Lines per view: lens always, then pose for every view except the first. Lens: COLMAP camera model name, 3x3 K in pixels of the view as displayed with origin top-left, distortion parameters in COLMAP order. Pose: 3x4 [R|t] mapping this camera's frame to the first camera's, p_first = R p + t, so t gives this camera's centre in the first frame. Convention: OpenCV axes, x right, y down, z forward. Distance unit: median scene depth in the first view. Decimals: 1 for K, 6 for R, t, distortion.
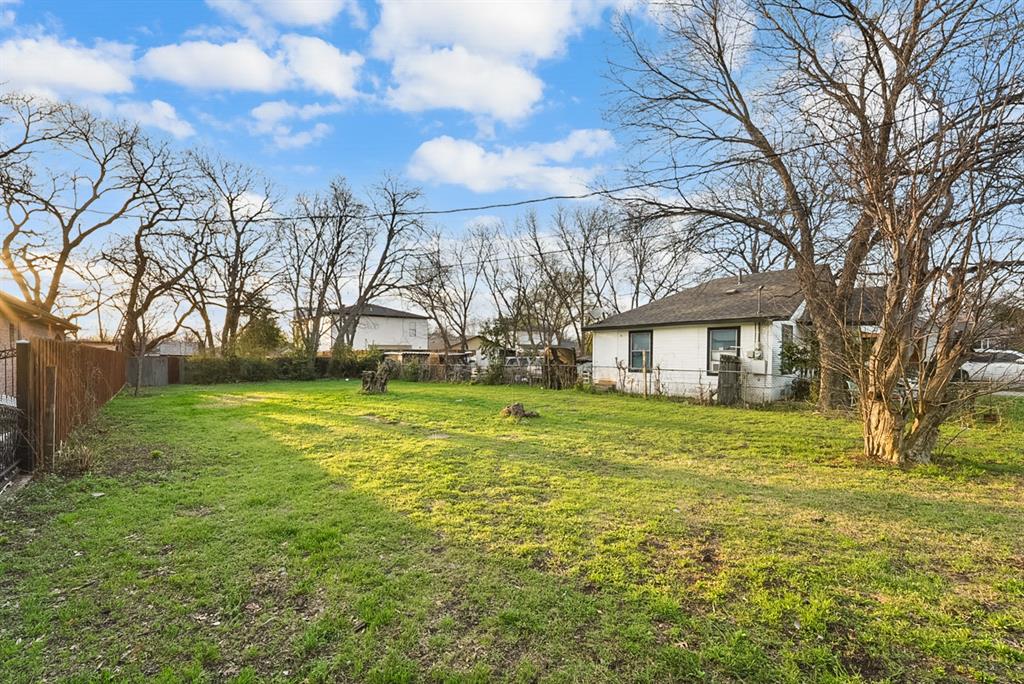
lens RADIAL K [[423.6, 0, 510.5], [0, 423.6, 361.5], [0, 0, 1]] dist [0.011565, -0.000188]
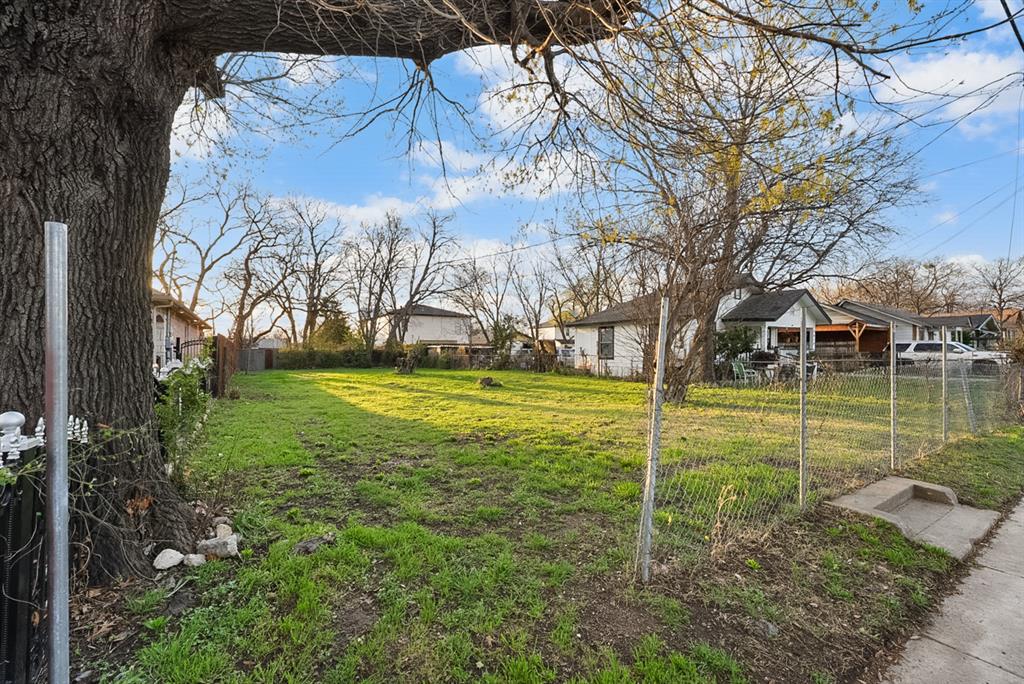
lens RADIAL K [[399.2, 0, 512.0], [0, 399.2, 342.0], [0, 0, 1]] dist [0.000810, 0.000005]
pose [[0.993420, -0.003860, -0.114460, 0.084141], [-0.000119, 0.999397, -0.034731, 0.008176], [0.114525, 0.034516, 0.992821, -0.120424]]
